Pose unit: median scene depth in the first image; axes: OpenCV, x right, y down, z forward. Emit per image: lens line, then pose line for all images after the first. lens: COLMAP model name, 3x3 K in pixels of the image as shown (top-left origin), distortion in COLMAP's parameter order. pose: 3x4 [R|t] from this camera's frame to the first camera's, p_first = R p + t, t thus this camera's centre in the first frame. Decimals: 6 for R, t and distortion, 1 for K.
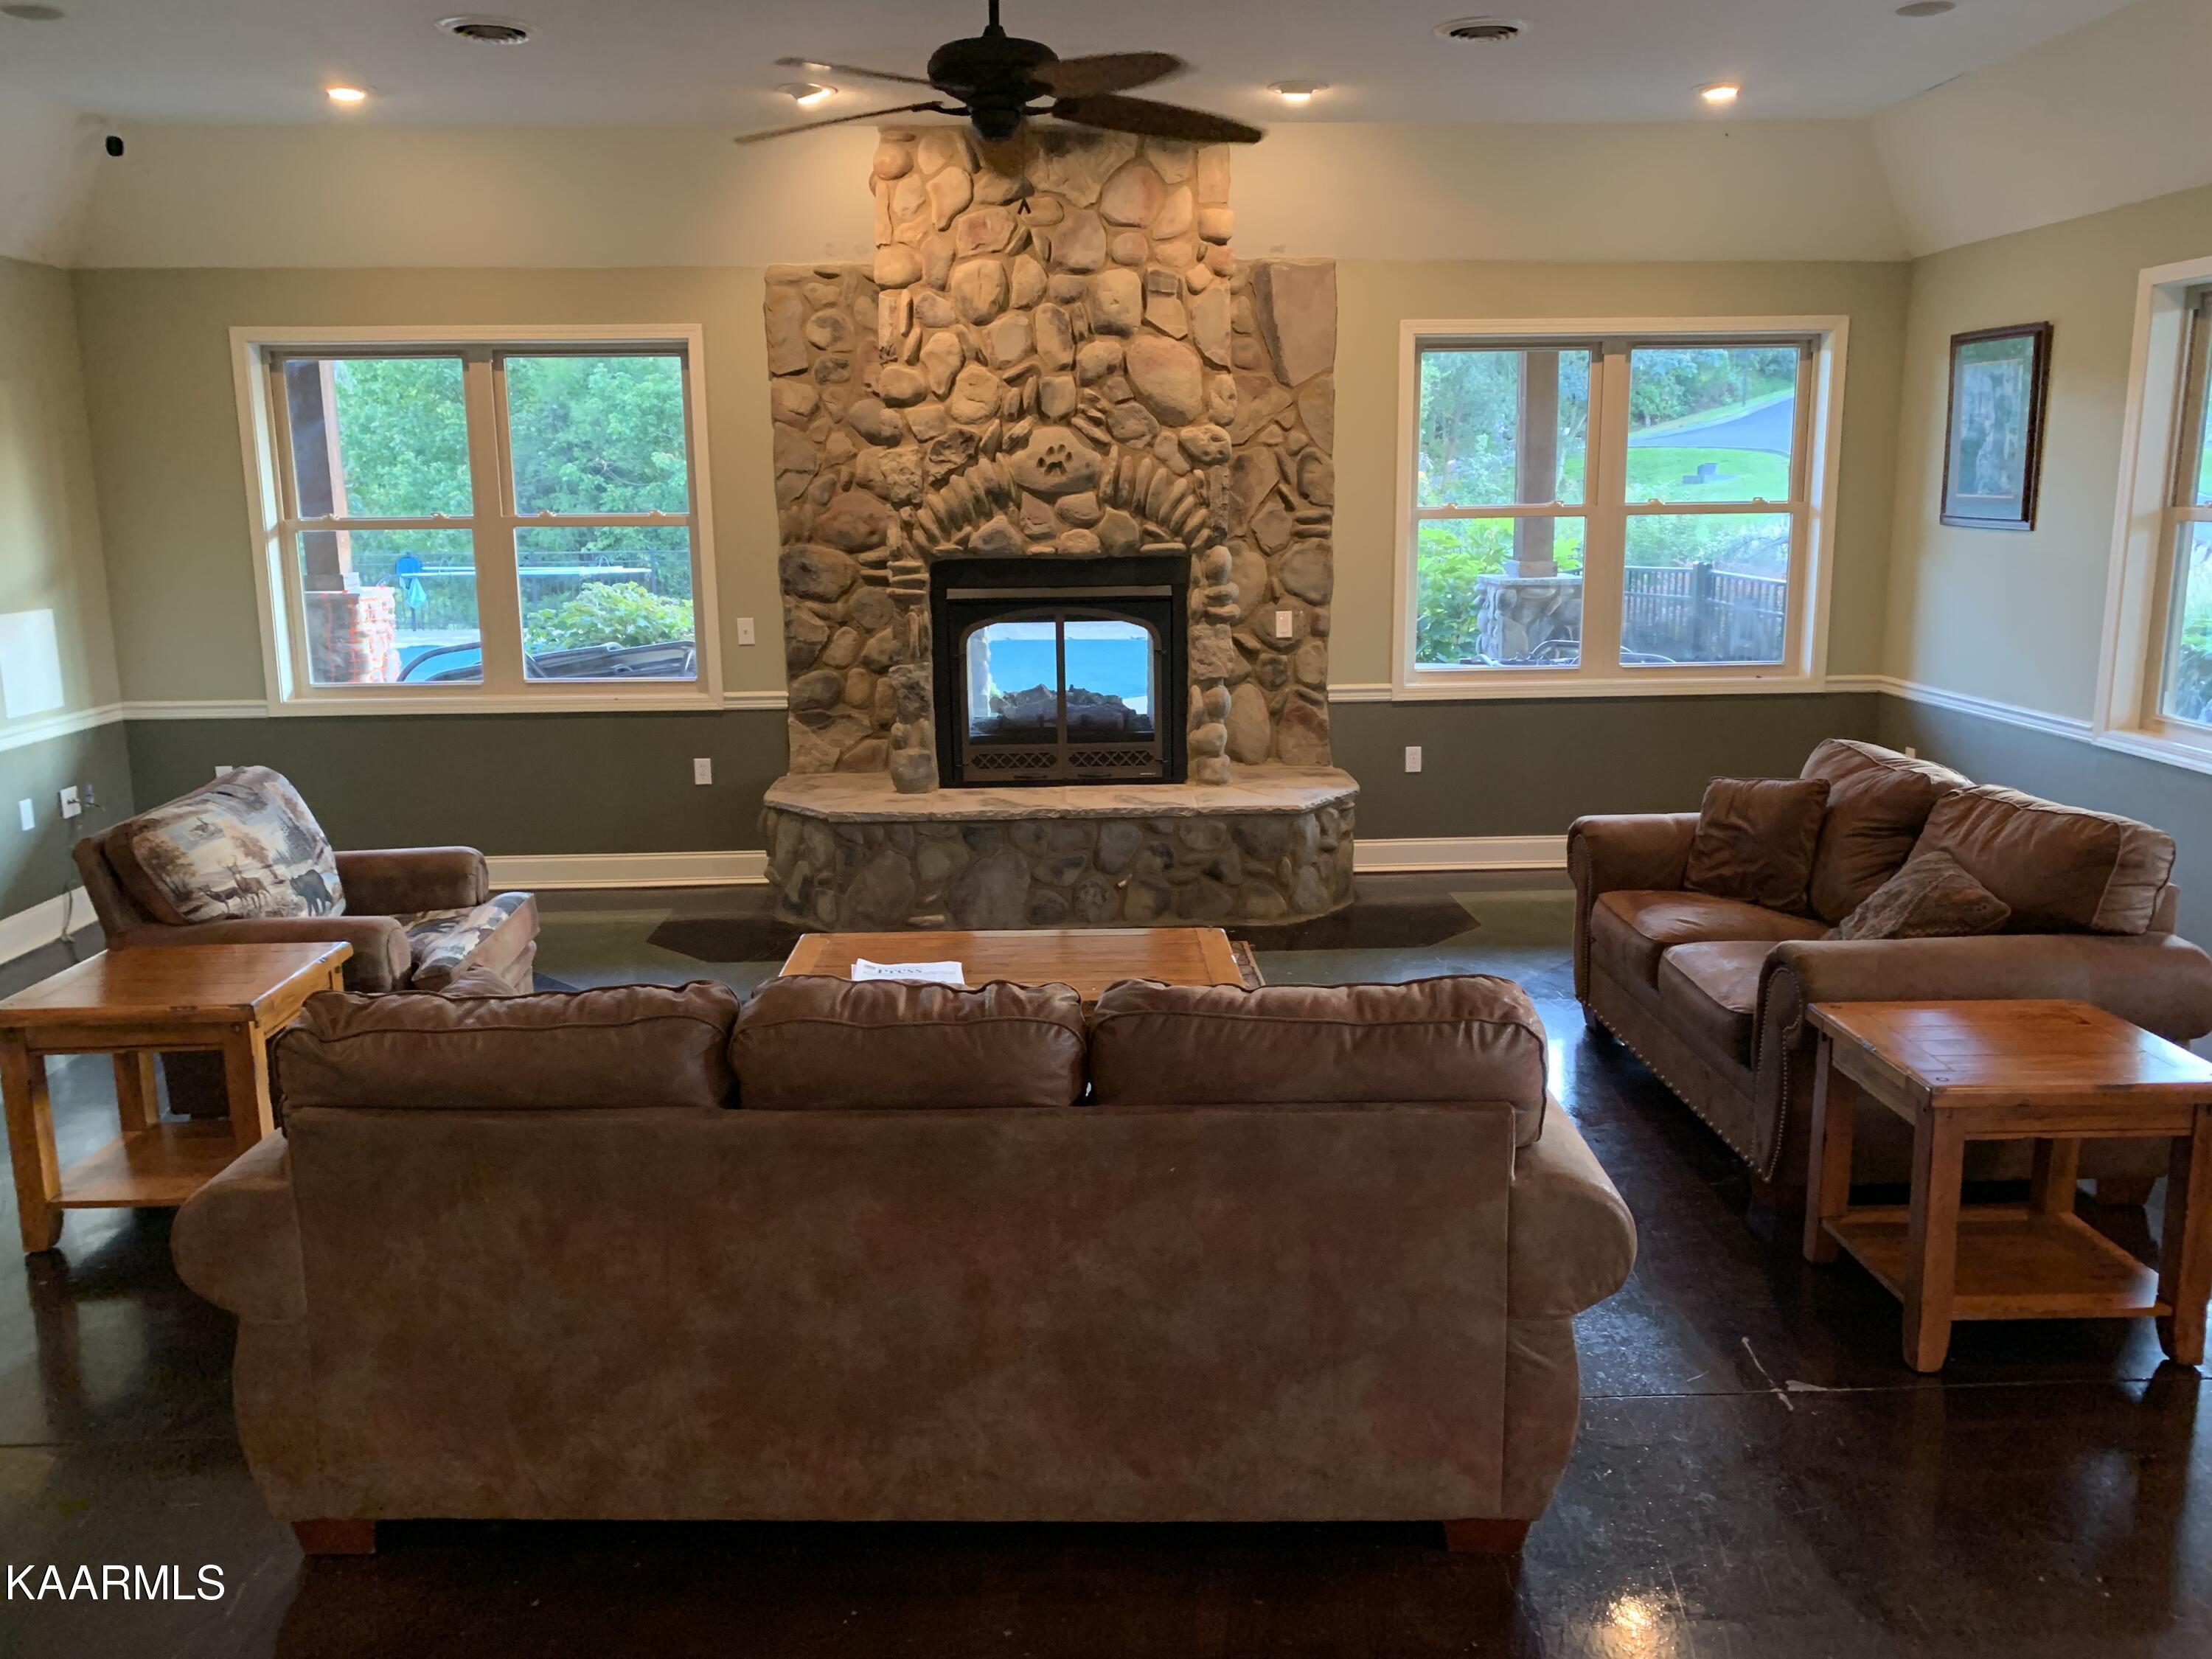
lens RADIAL K [[1700.7, 0, 1118.4], [0, 1700.7, 816.5], [0, 0, 1]] dist [0.009398, -0.029097]
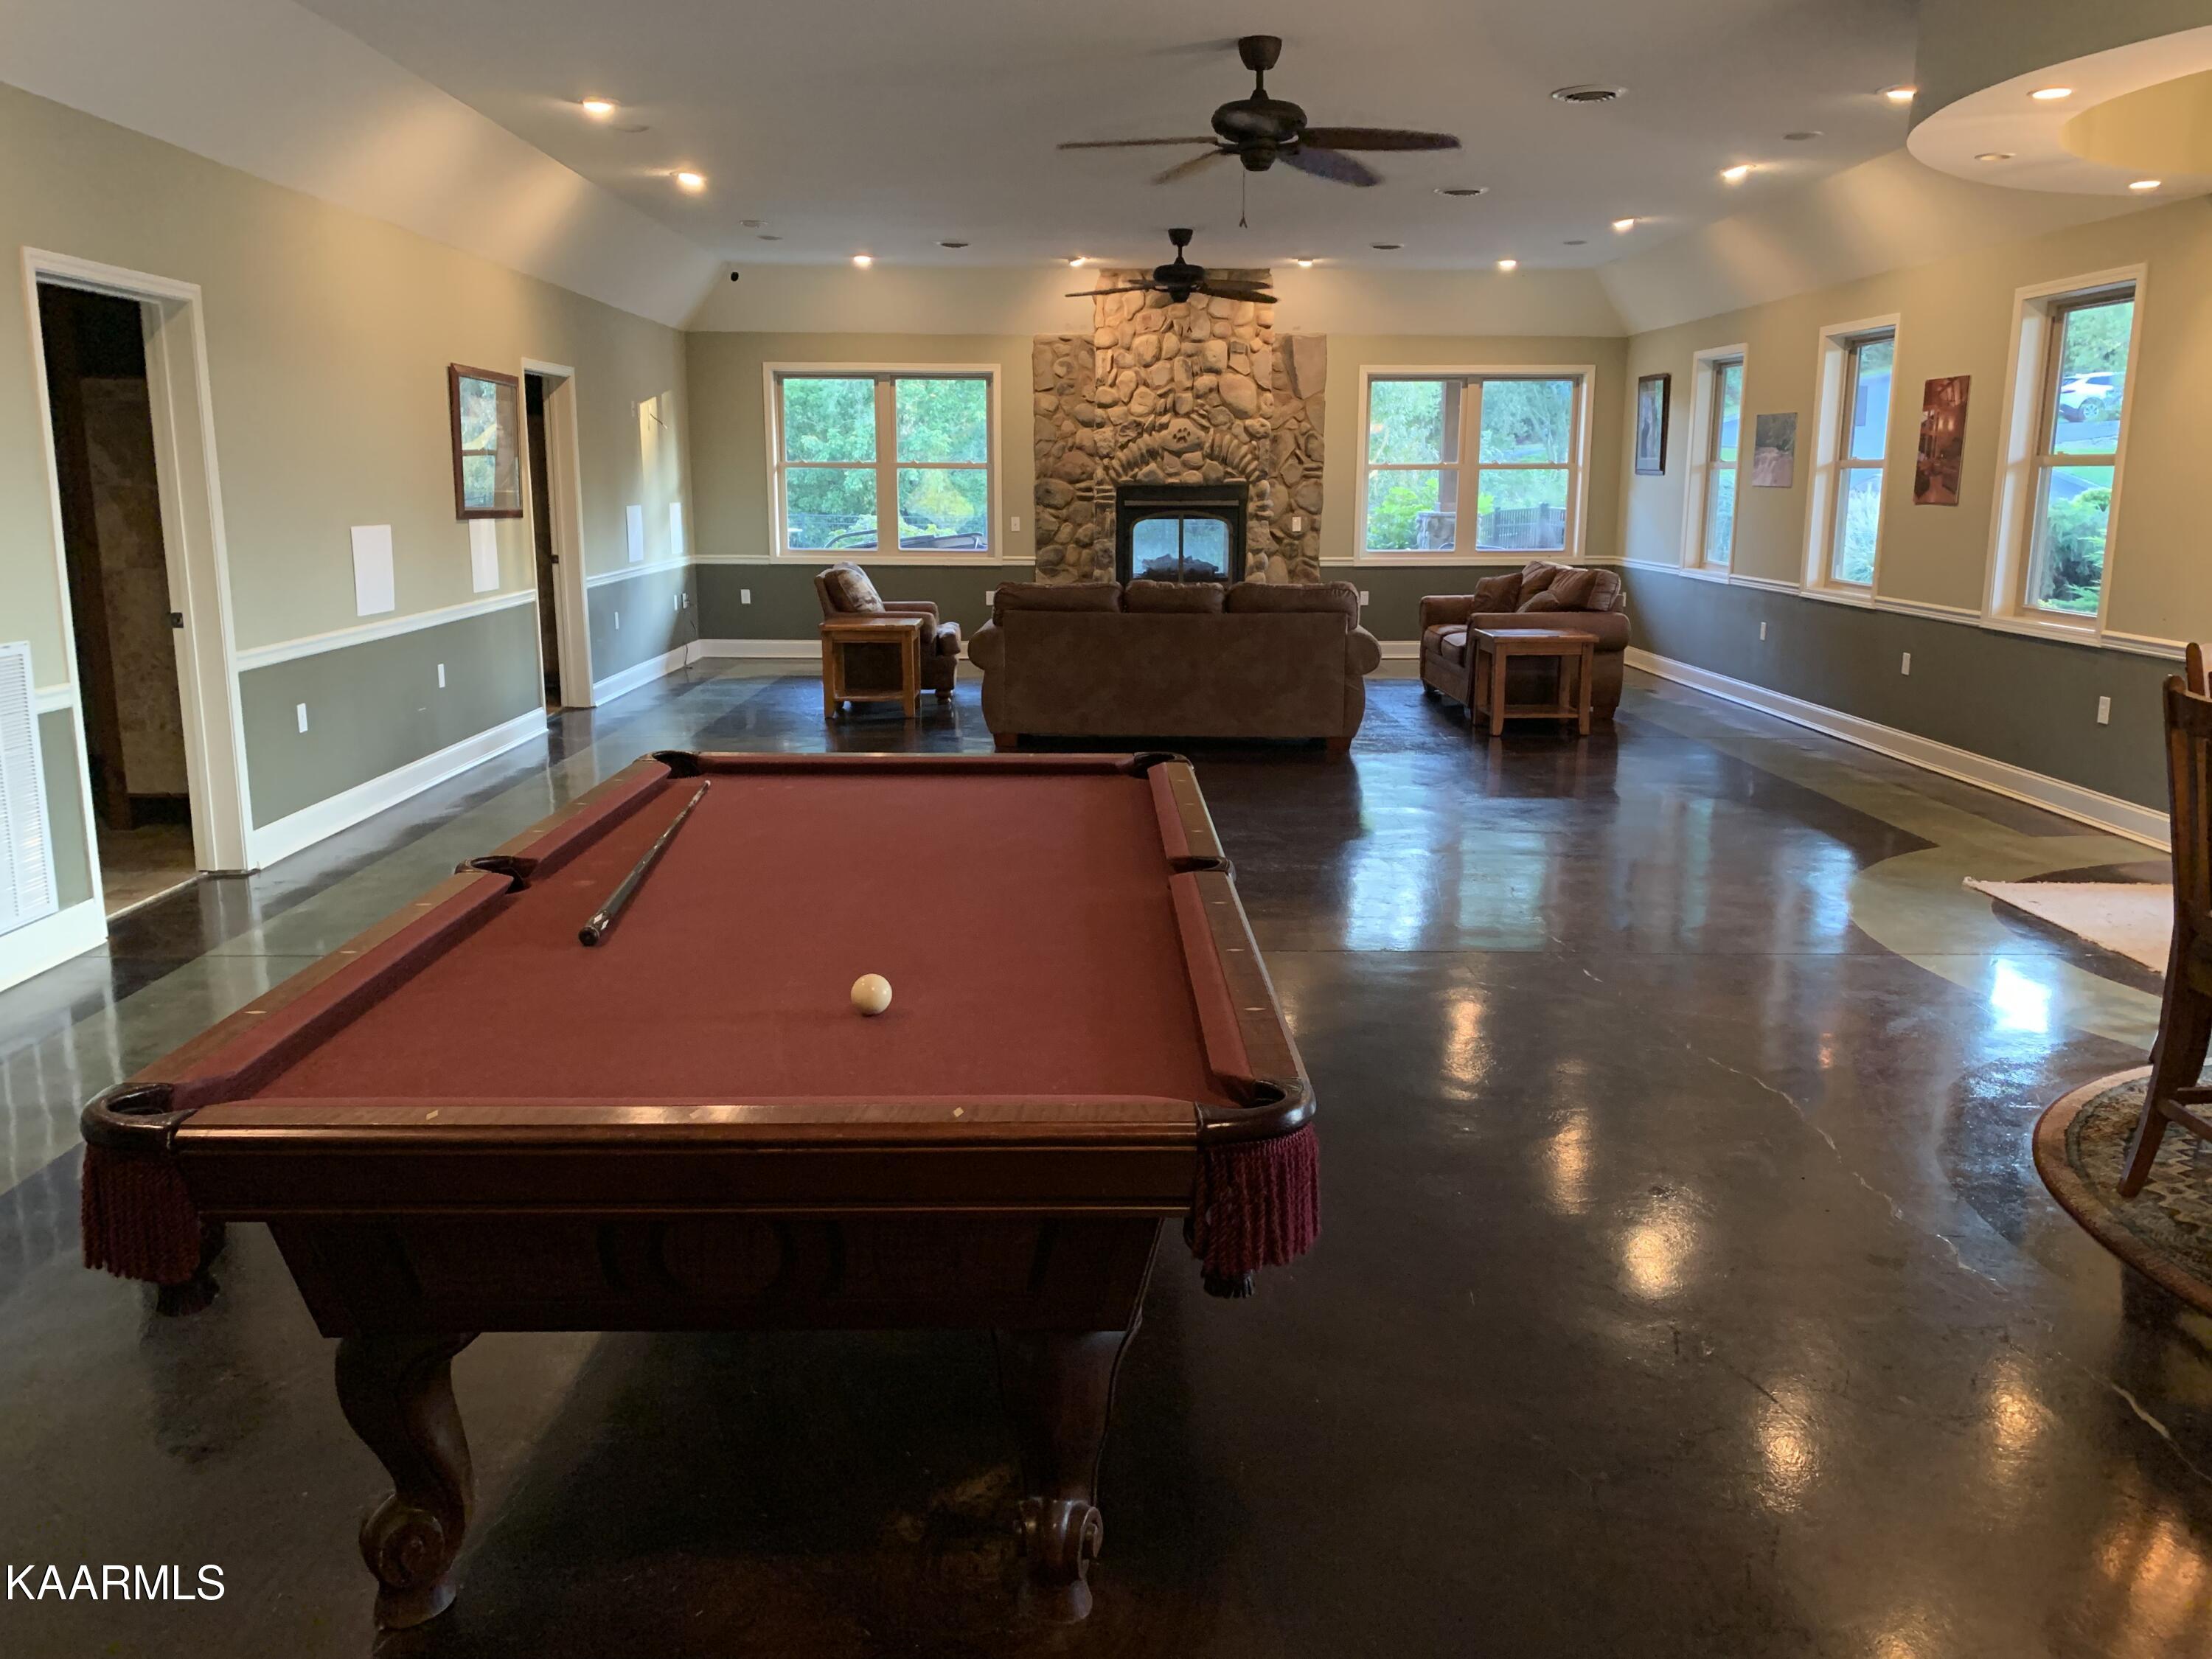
lens RADIAL K [[1700.7, 0, 1096.3], [0, 1700.7, 839.9], [0, 0, 1]] dist [0.009398, -0.029097]
pose [[0.999362, 0.018684, -0.030446, -0.065848], [-0.018135, 0.999670, 0.018213, 0.221692], [0.030776, -0.017649, 0.999370, -0.969612]]
